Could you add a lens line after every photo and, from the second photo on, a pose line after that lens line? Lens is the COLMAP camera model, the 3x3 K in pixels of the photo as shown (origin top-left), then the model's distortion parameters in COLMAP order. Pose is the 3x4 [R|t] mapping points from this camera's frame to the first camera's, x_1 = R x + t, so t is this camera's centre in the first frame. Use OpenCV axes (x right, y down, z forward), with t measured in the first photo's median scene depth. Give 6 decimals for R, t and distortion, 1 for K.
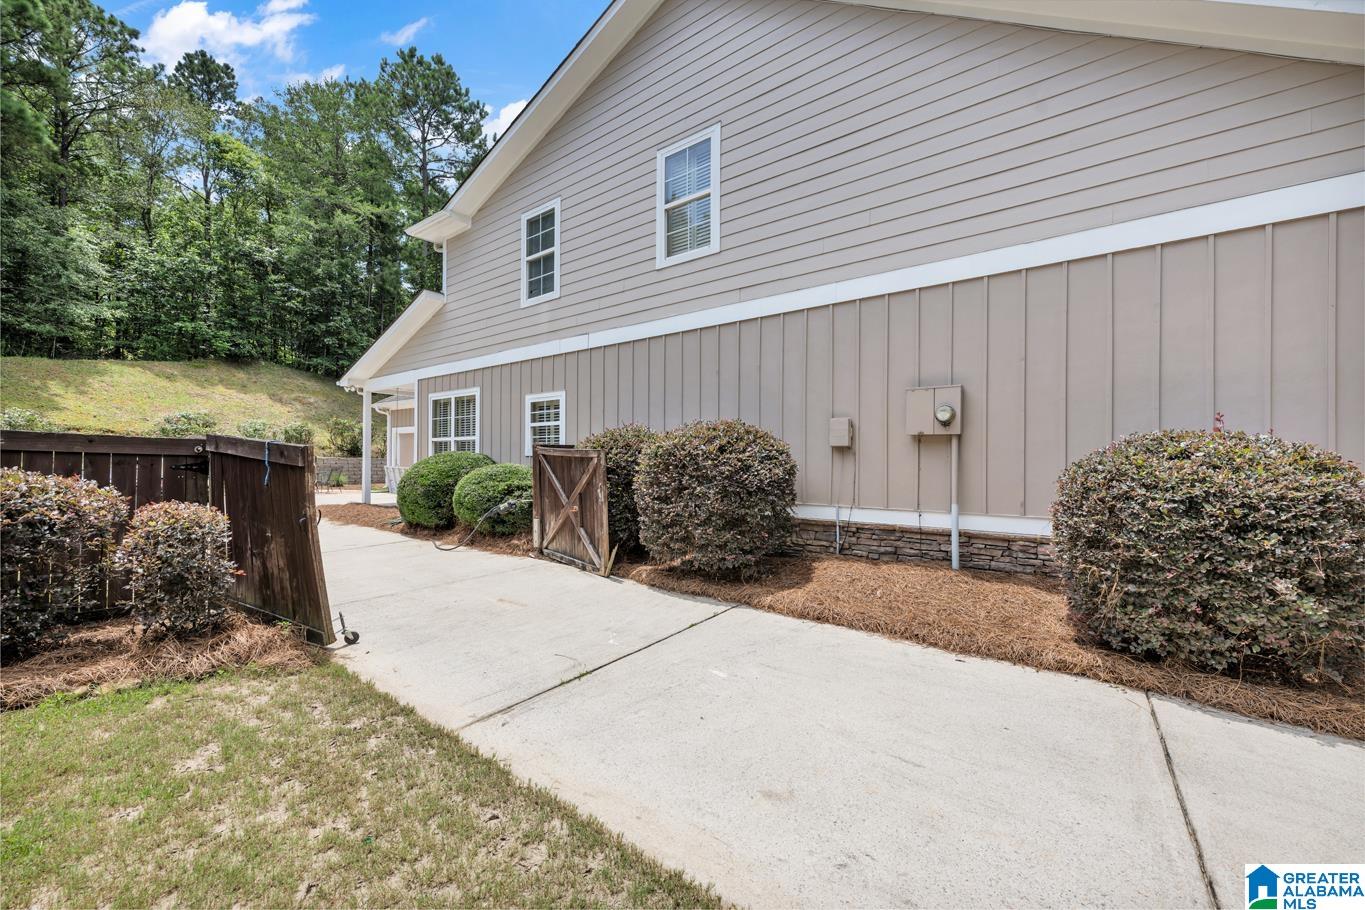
lens RADIAL K [[537.7, 0, 684.5], [0, 537.7, 459.1], [0, 0, 1]] dist [-0.000987, -0.000312]
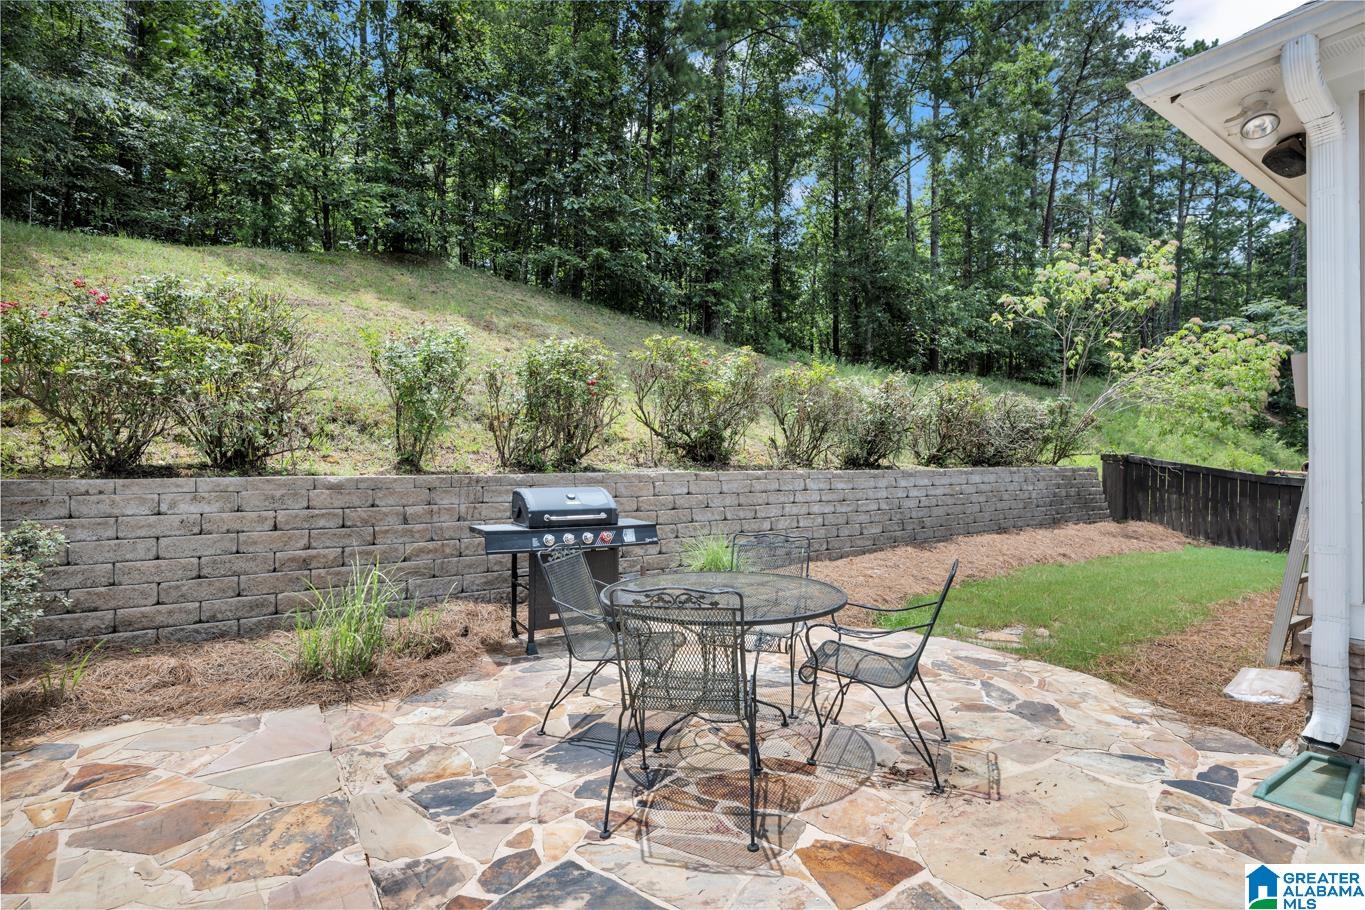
lens RADIAL K [[633.0, 0, 682.5], [0, 633.0, 455.0], [0, 0, 1]] dist [0.000761, -0.000161]
pose [[0.952324, -0.013233, -0.304800, -0.476545], [0.012074, 0.999911, -0.005687, -0.007915], [0.304848, 0.001736, 0.952399, 0.602577]]
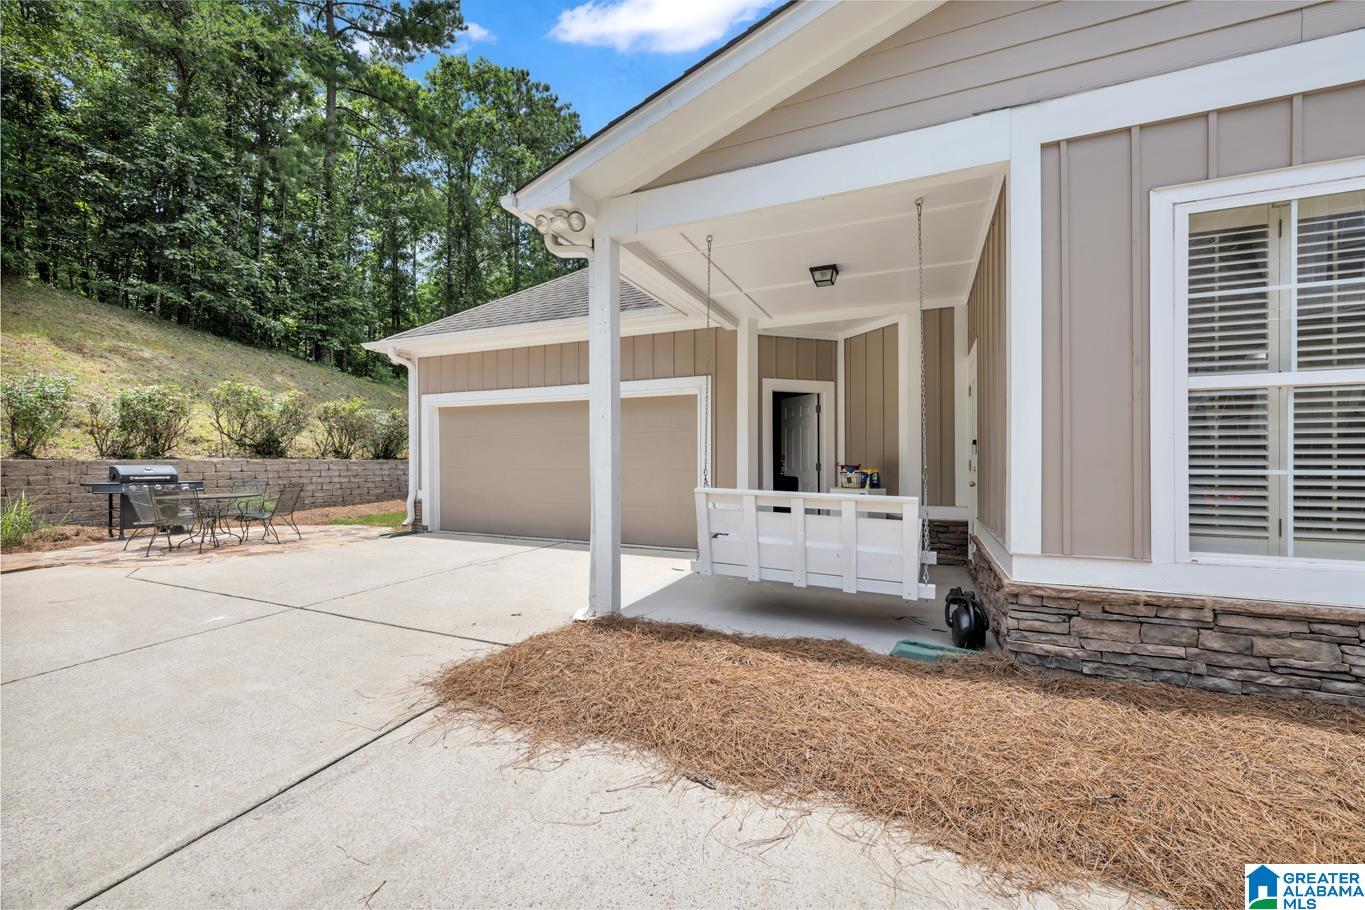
lens RADIAL K [[537.7, 0, 684.5], [0, 537.7, 459.1], [0, 0, 1]] dist [-0.000987, -0.000312]
pose [[0.969076, -0.009542, 0.246579, -0.322471], [0.007845, 0.999938, 0.007865, -0.003293], [-0.246639, -0.005687, 0.969091, 0.361851]]
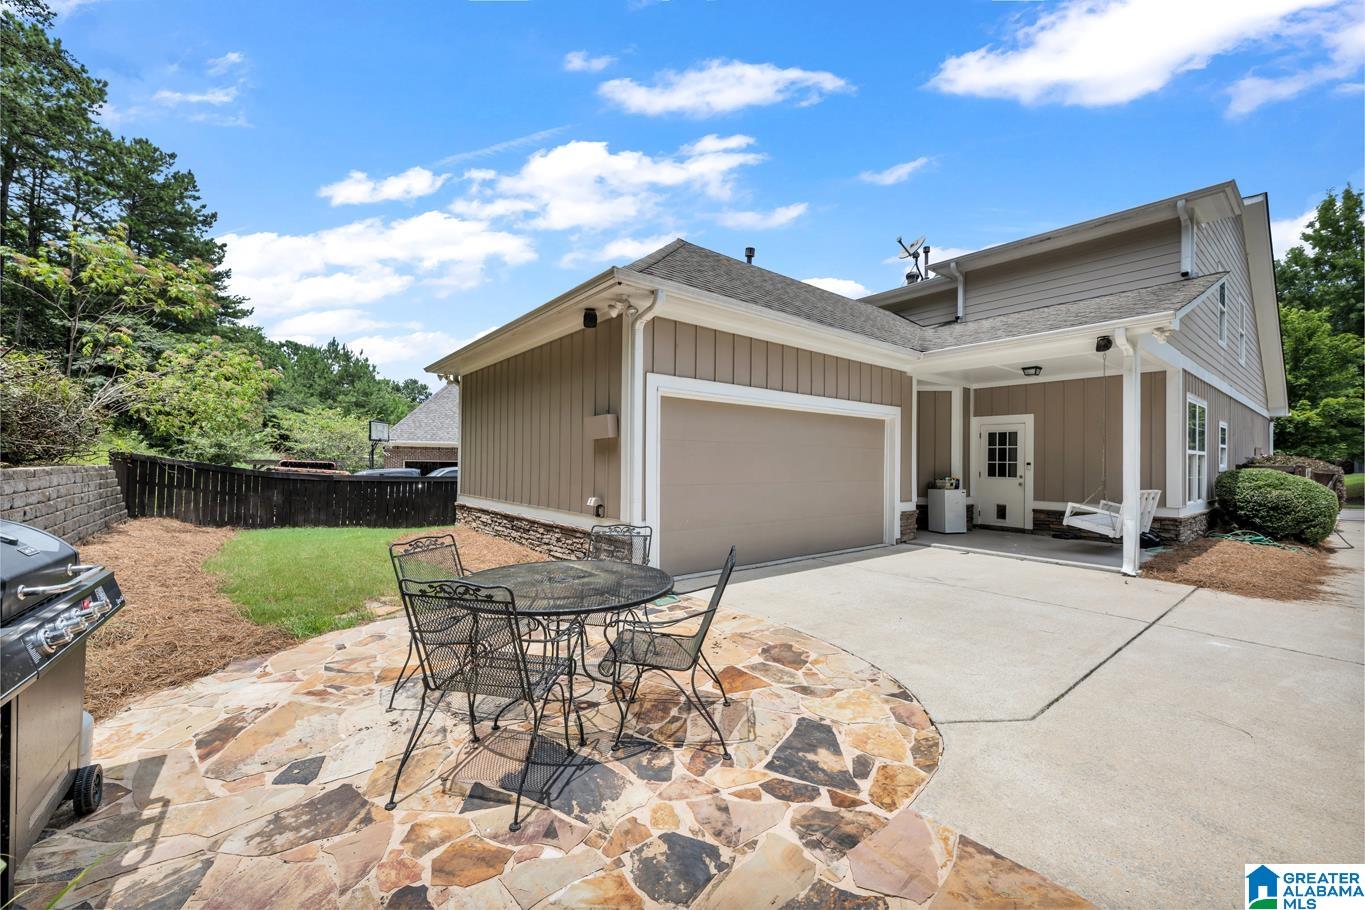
lens RADIAL K [[537.7, 0, 684.5], [0, 537.7, 459.1], [0, 0, 1]] dist [-0.000987, -0.000312]
pose [[0.231678, -0.001571, 0.972791, -0.614735], [-0.011859, 0.999920, 0.004440, -0.008552], [-0.972720, -0.012565, 0.231640, 0.672708]]
